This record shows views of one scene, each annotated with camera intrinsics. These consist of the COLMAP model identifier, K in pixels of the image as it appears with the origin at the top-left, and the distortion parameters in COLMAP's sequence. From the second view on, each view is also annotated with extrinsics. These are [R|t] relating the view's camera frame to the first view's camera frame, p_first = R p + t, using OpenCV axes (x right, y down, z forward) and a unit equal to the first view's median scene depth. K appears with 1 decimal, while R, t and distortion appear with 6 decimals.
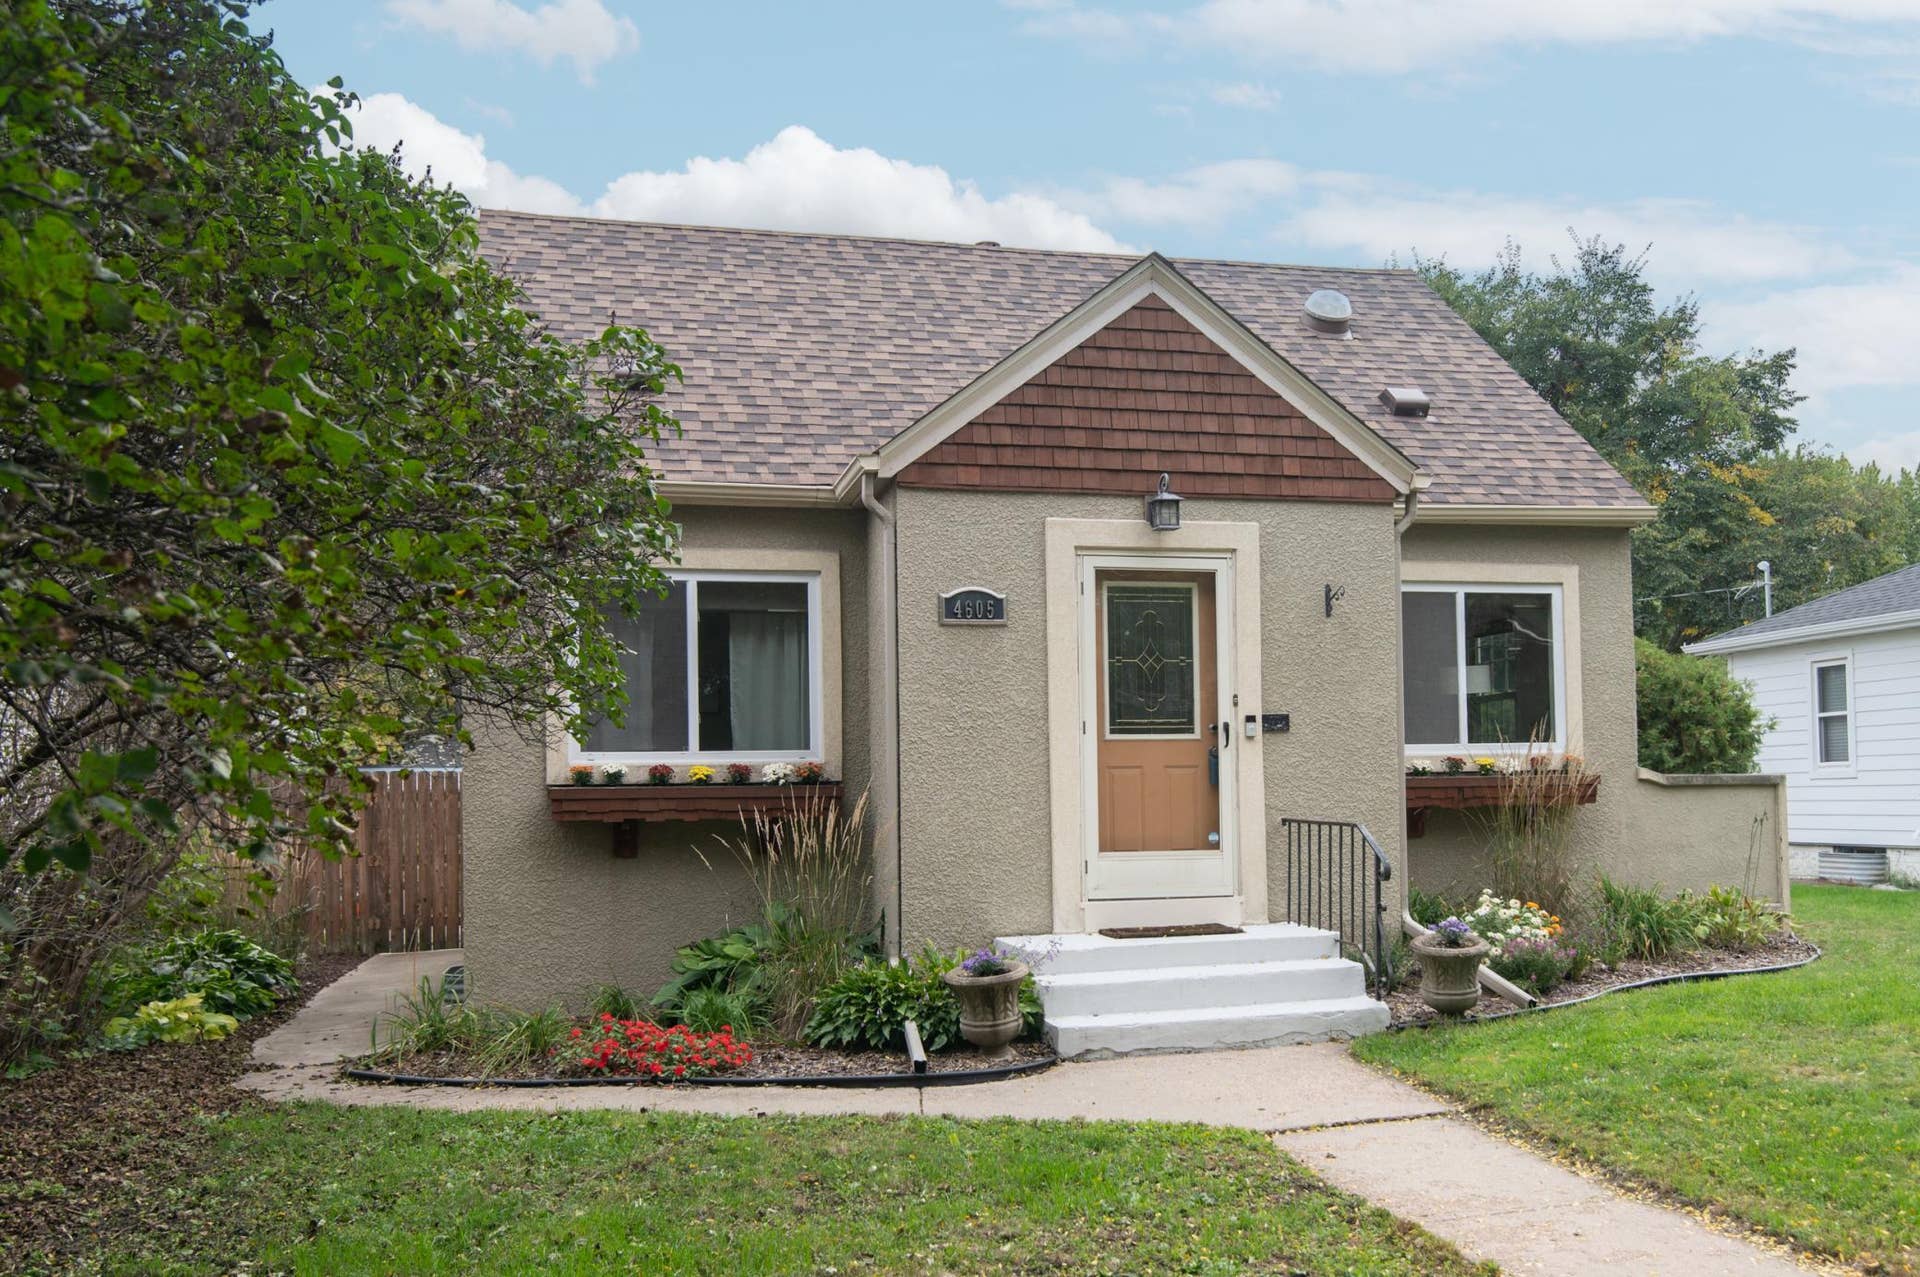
lens RADIAL K [[892.0, 0, 960.0], [0, 892.0, 669.7], [0, 0, 1]] dist [-0.000410, 0.000159]
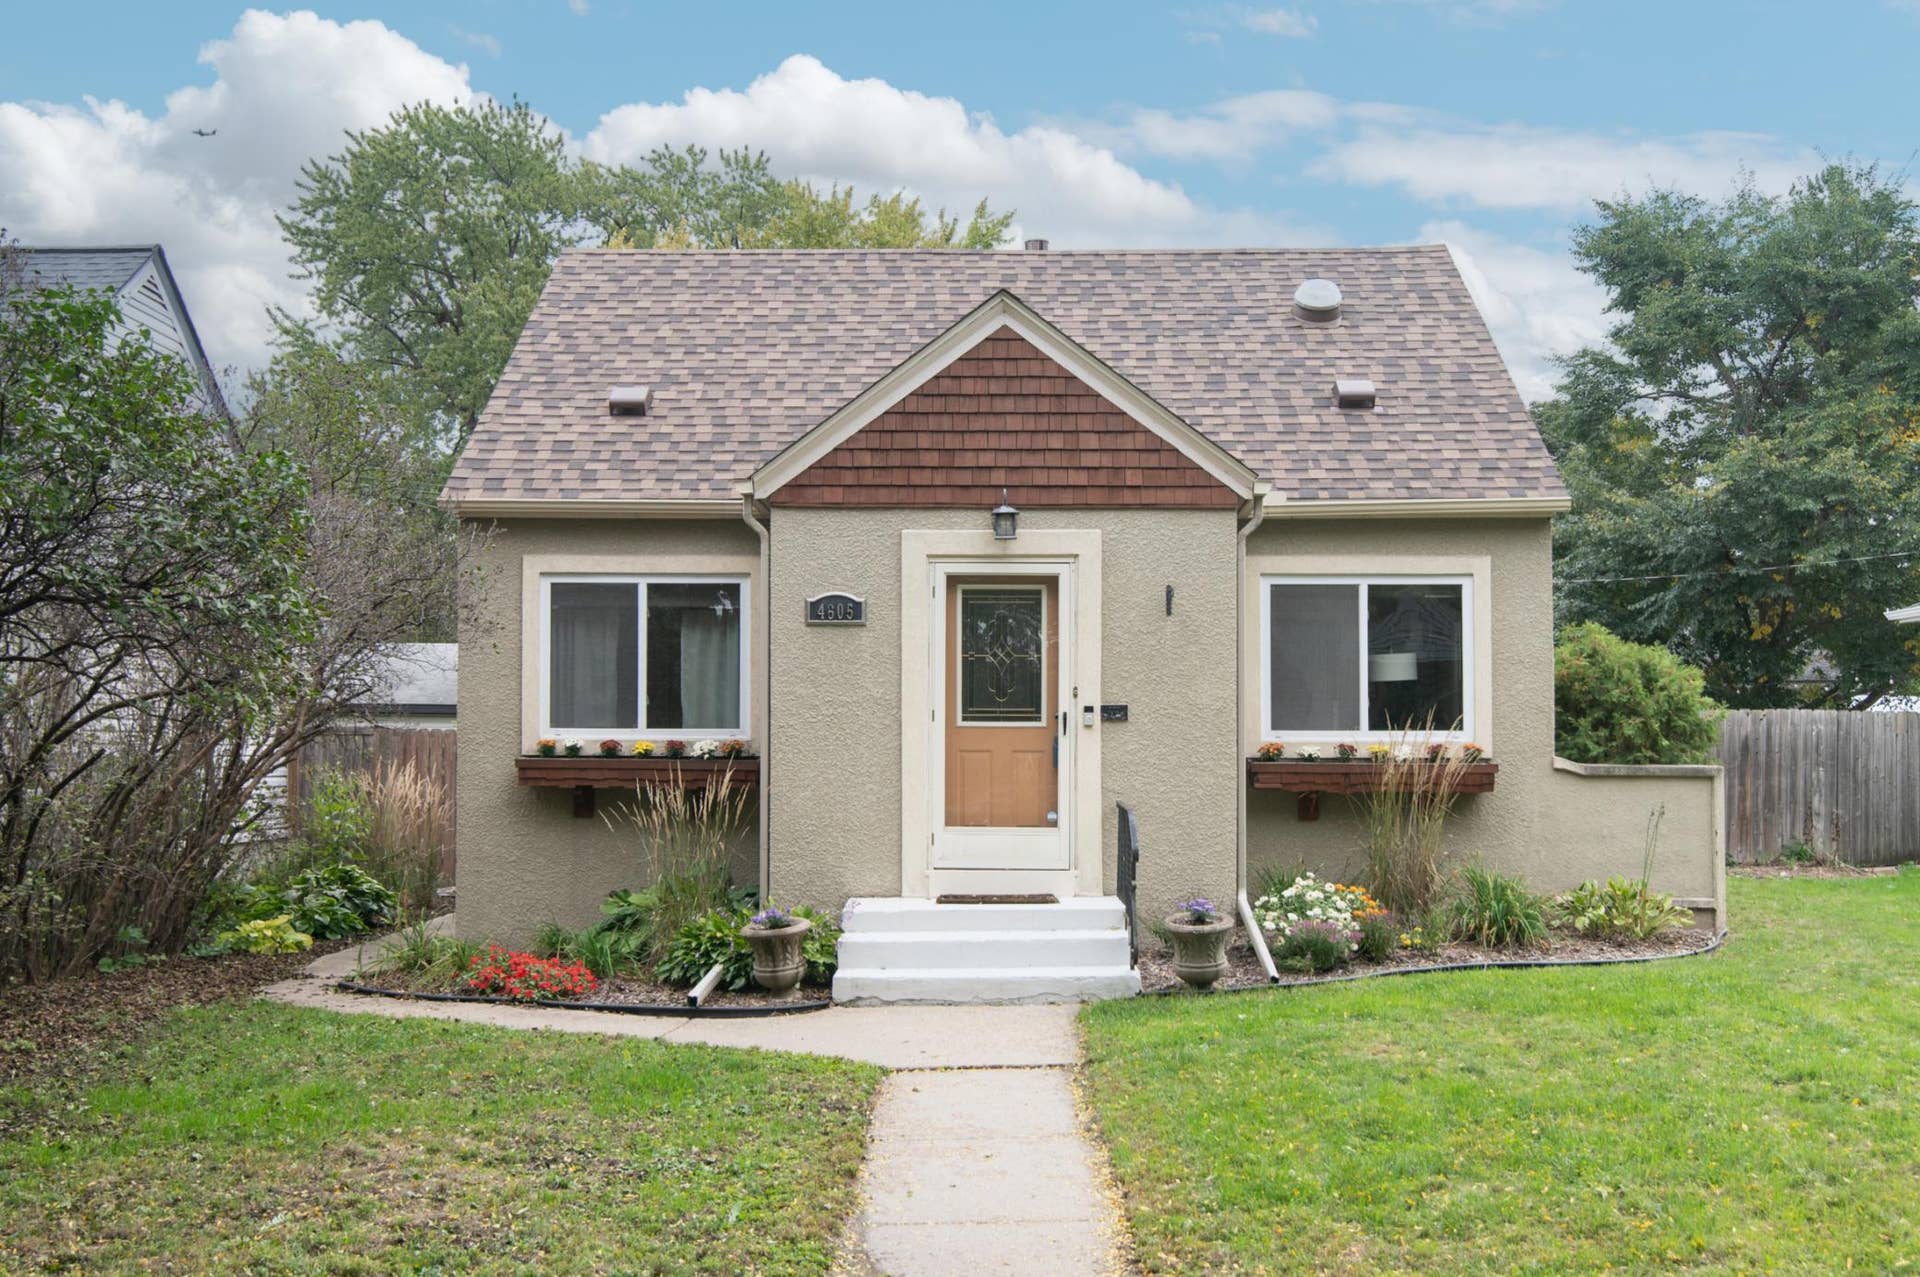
lens RADIAL K [[859.5, 0, 960.0], [0, 859.5, 638.5], [0, 0, 1]] dist [-0.000406, -0.000154]
pose [[0.989998, 0.000624, -0.141080, 0.313545], [-0.000426, 0.999999, 0.001437, -0.032949], [0.141081, -0.001362, 0.989997, -0.069483]]
